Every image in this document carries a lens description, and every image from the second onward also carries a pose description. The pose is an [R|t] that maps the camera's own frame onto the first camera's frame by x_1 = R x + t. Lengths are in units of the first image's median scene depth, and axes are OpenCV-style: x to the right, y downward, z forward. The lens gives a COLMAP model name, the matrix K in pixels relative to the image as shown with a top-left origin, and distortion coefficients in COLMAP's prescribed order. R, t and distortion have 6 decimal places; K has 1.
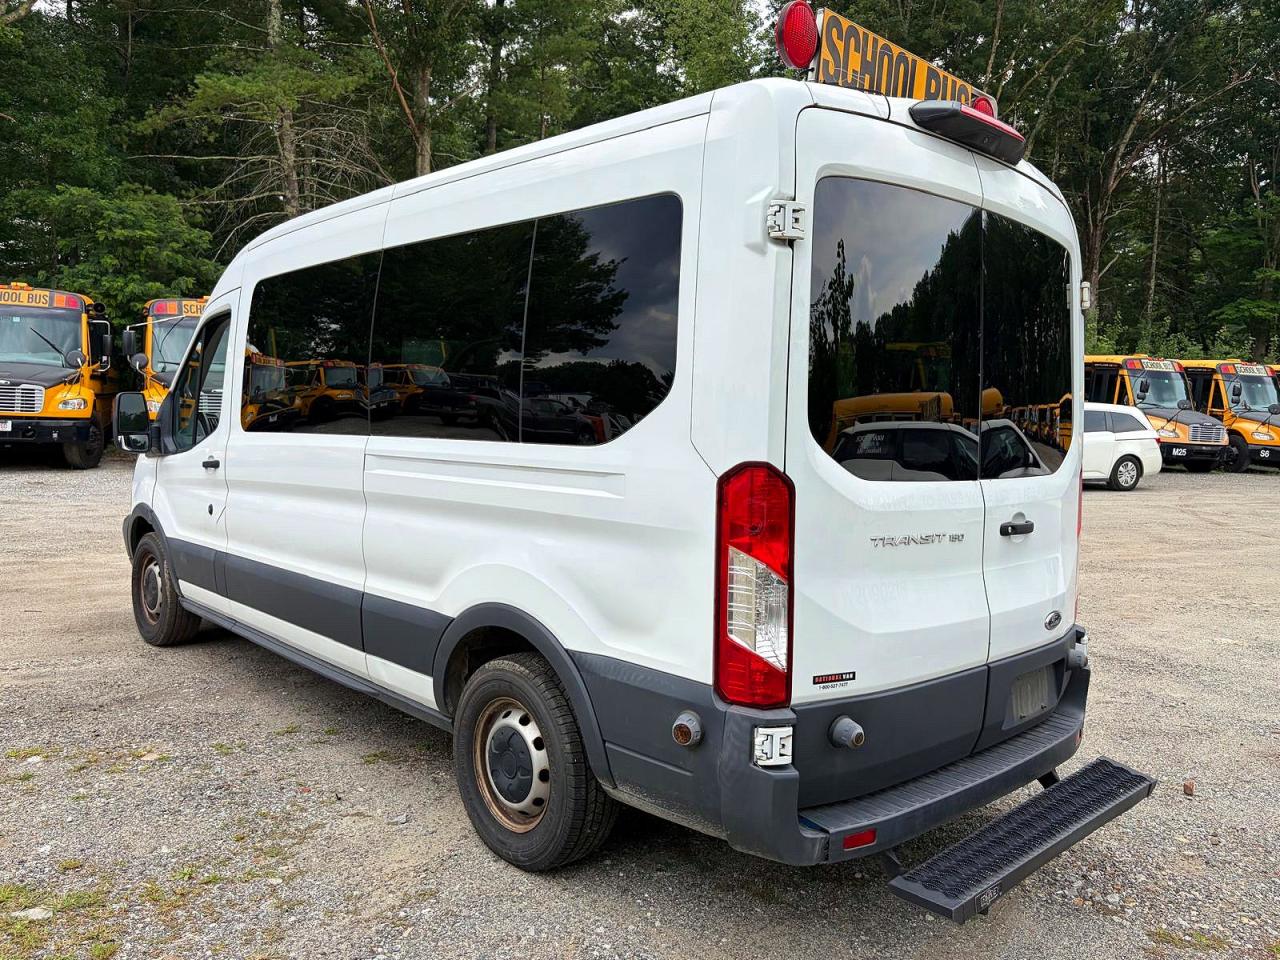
lens RADIAL K [[942.5, 0, 640.0], [0, 942.5, 480.0], [0, 0, 1]] dist [0.014148, -0.014060]
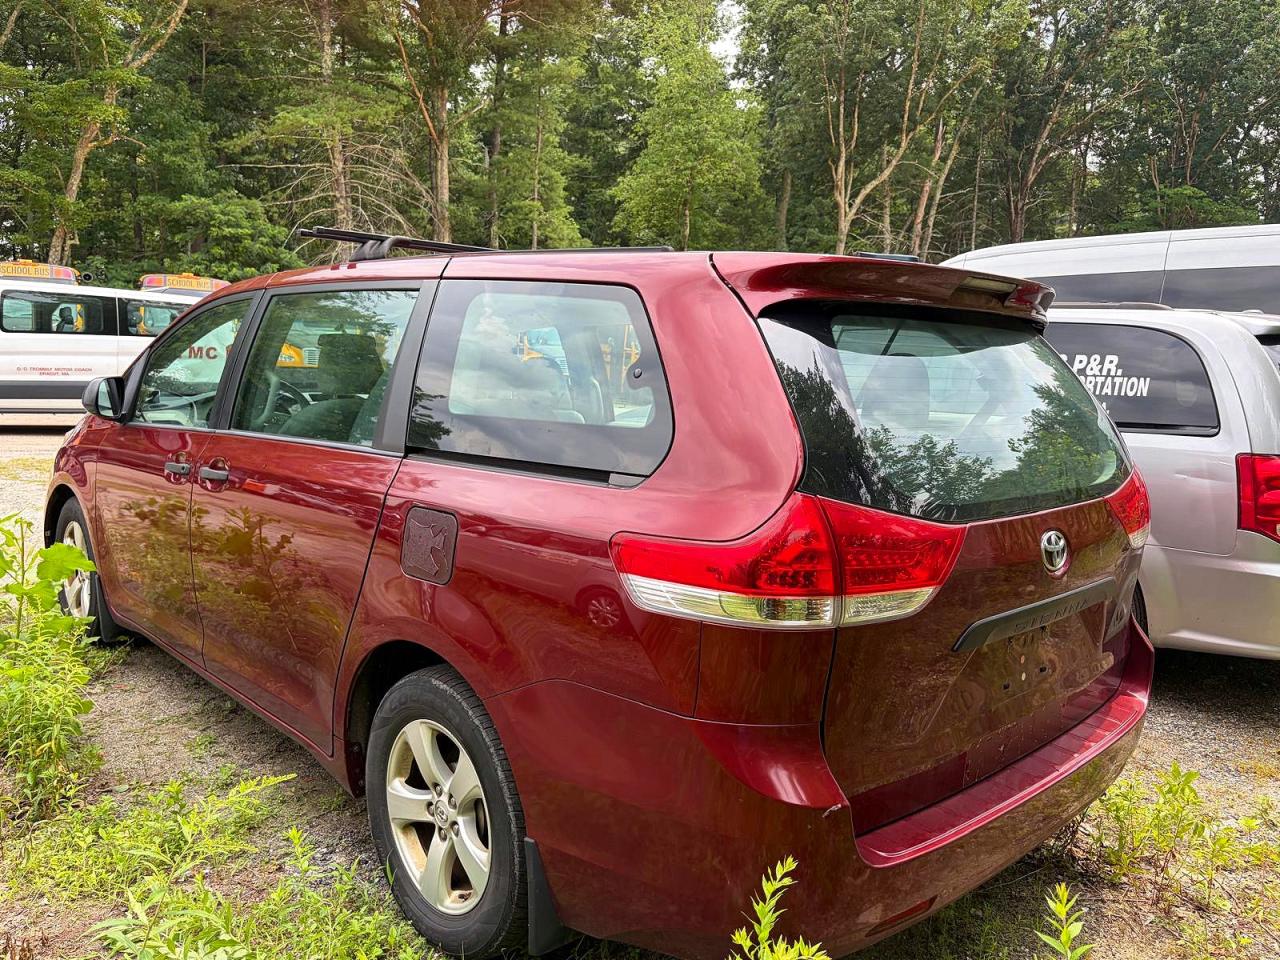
lens RADIAL K [[942.5, 0, 640.0], [0, 942.5, 480.0], [0, 0, 1]] dist [0.014148, -0.014060]
pose [[0.999972, 0.004556, 0.005856, 0.026073], [-0.004747, 0.999448, 0.032872, 0.035835], [-0.005703, -0.032899, 0.999442, -0.277588]]
